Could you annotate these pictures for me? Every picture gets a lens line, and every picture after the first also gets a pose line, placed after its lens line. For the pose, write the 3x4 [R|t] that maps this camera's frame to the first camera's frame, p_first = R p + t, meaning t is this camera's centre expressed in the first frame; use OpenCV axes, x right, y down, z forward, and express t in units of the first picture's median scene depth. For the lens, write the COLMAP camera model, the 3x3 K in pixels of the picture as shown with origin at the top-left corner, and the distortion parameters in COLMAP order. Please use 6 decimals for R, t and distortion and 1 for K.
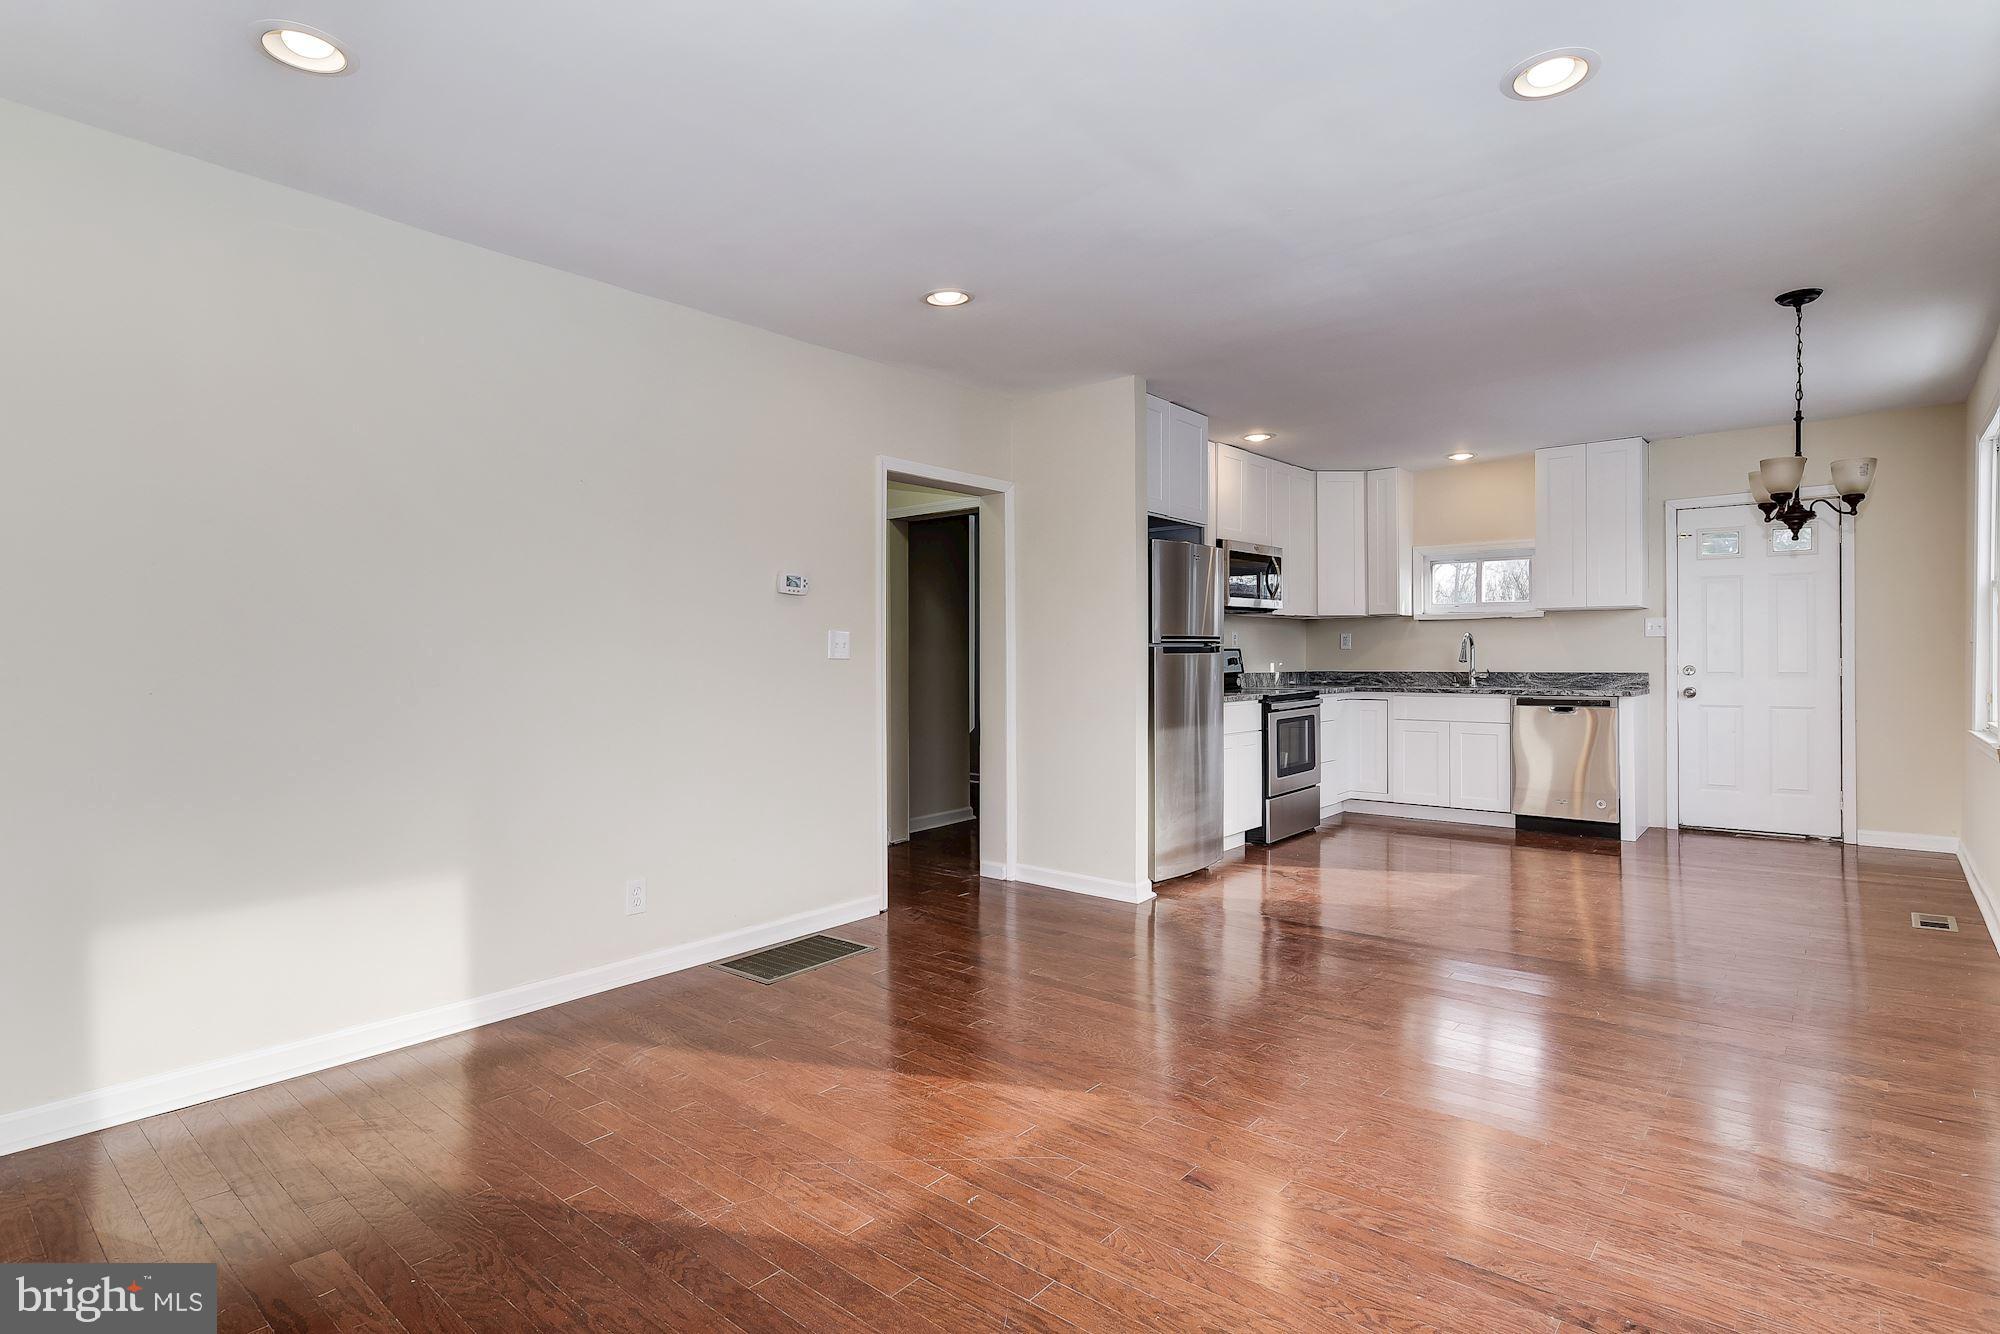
lens RADIAL K [[1025.4, 0, 1005.8], [0, 1025.4, 654.8], [0, 0, 1]] dist [0.000128, 0.000636]
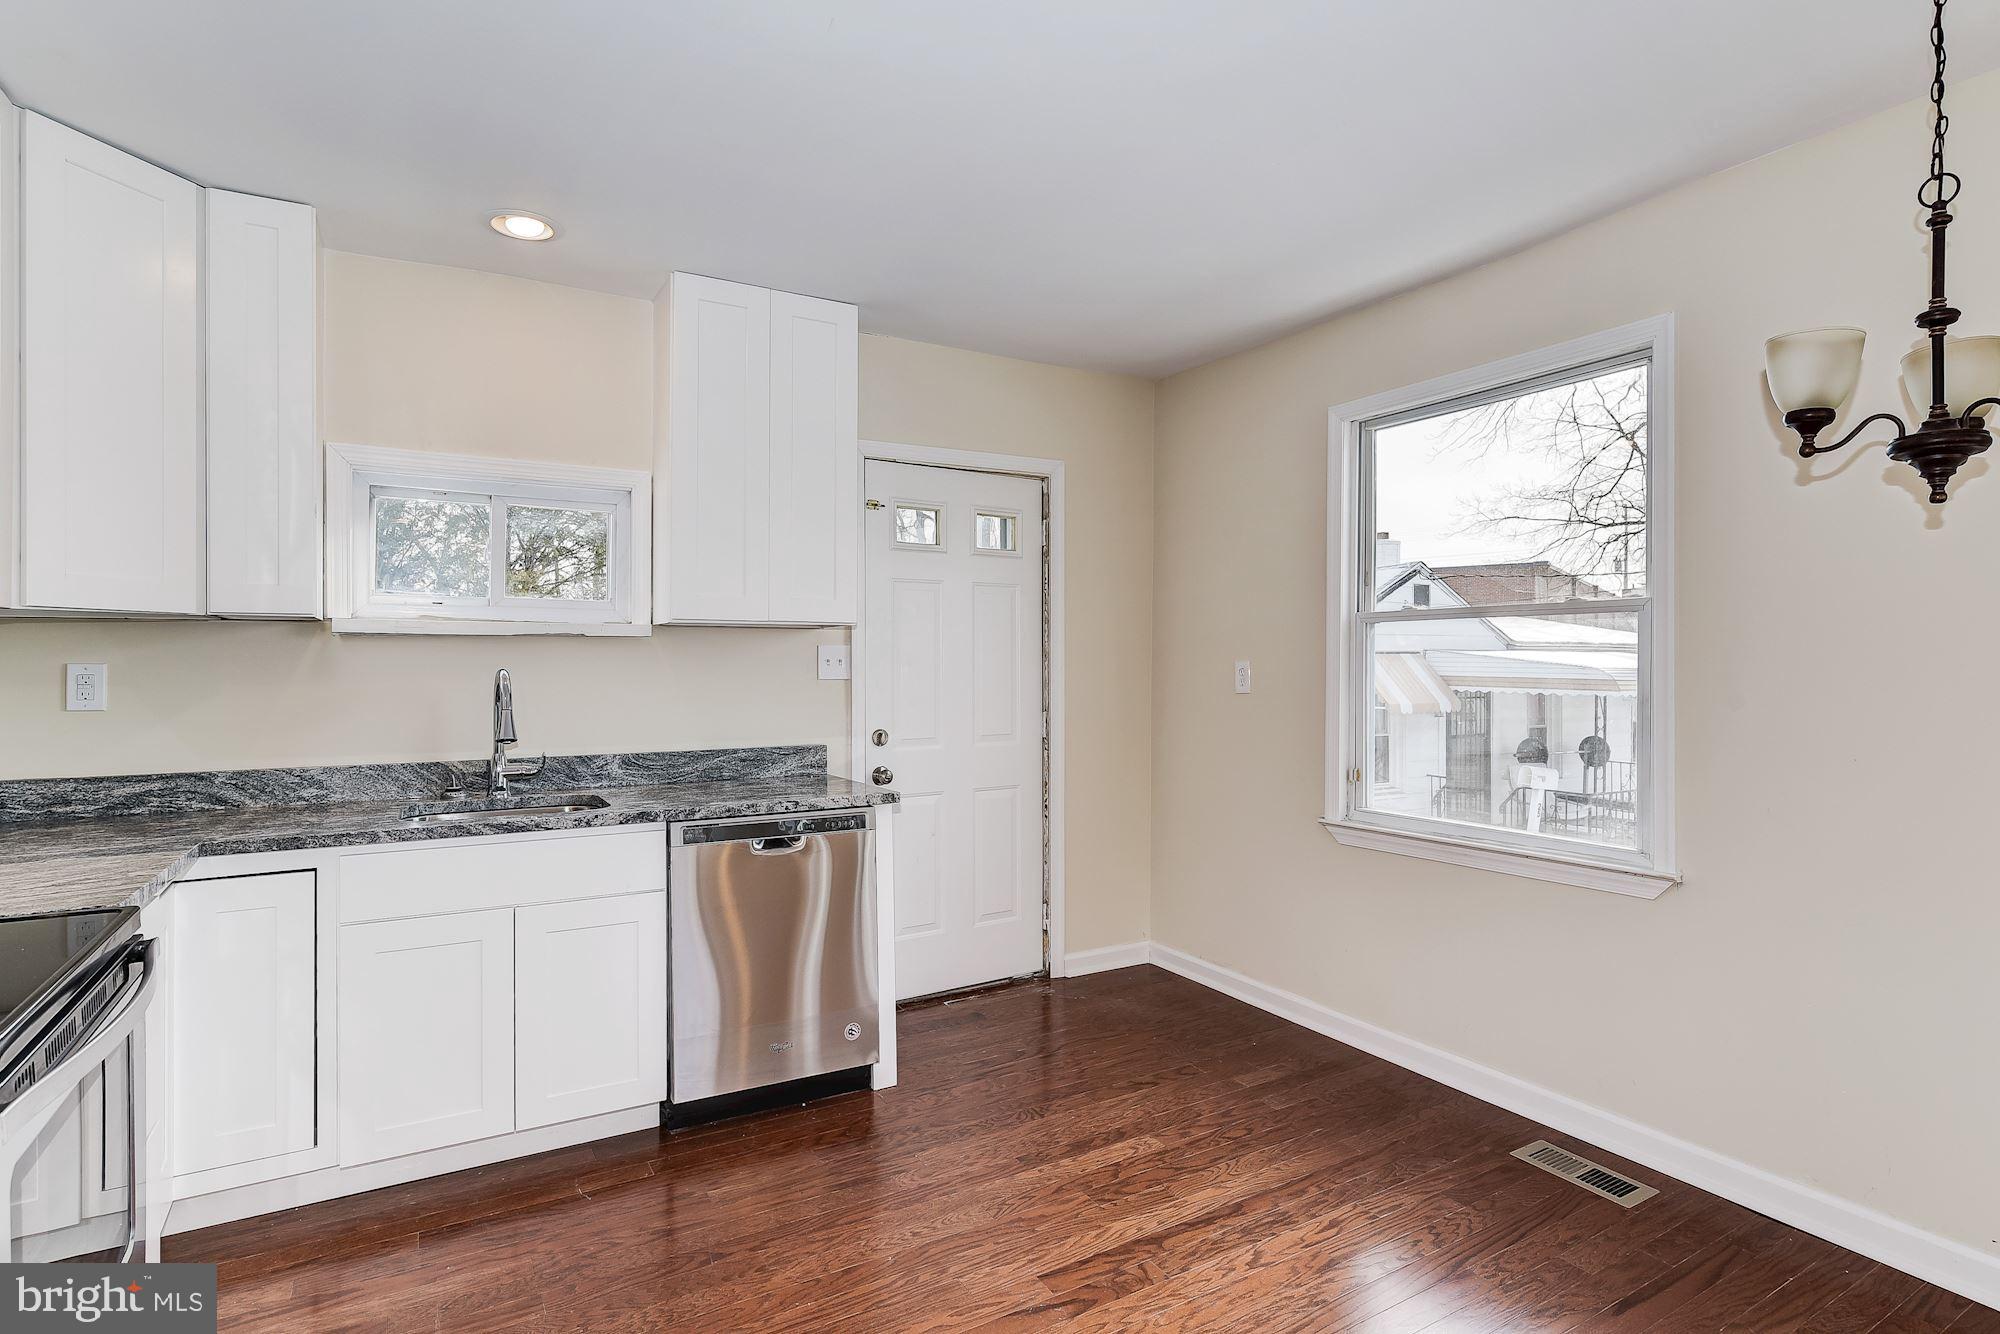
lens RADIAL K [[1020.5, 0, 1002.6], [0, 1020.5, 663.7], [0, 0, 1]] dist [-0.003322, 0.000148]
pose [[0.333762, 0.002882, 0.942653, 0.142970], [-0.002360, 0.999995, -0.002222, -0.025212], [-0.942655, -0.001483, 0.333767, 0.733708]]
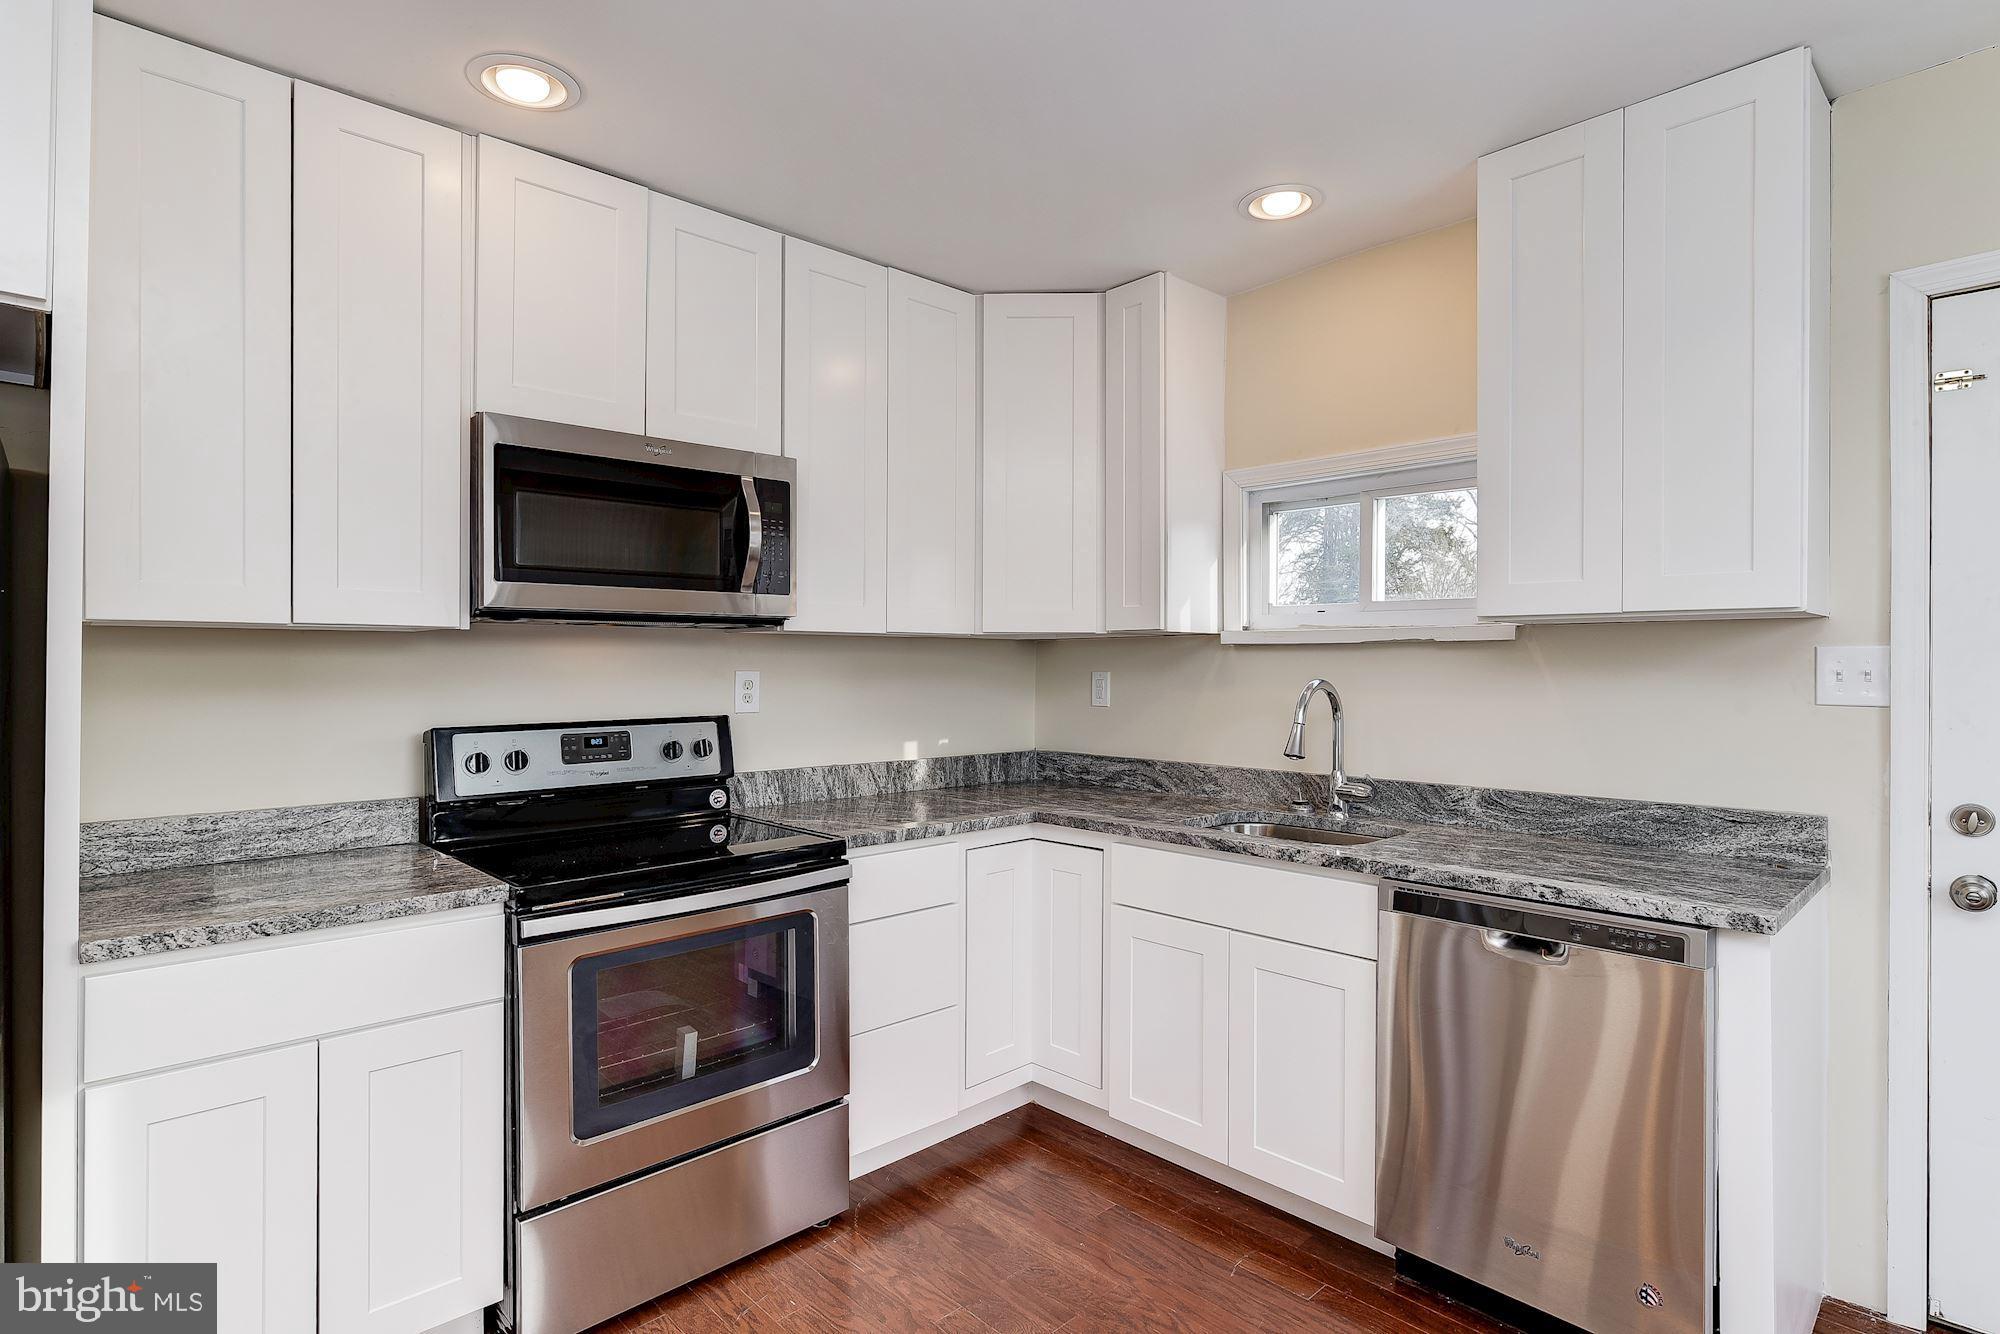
lens RADIAL K [[1020.5, 0, 1002.6], [0, 1020.5, 663.7], [0, 0, 1]] dist [-0.003322, 0.000148]
pose [[0.993814, 0.006274, -0.110883, 0.408778], [-0.006343, 0.999980, -0.000272, -0.029033], [0.110879, 0.000974, 0.993833, 0.660176]]
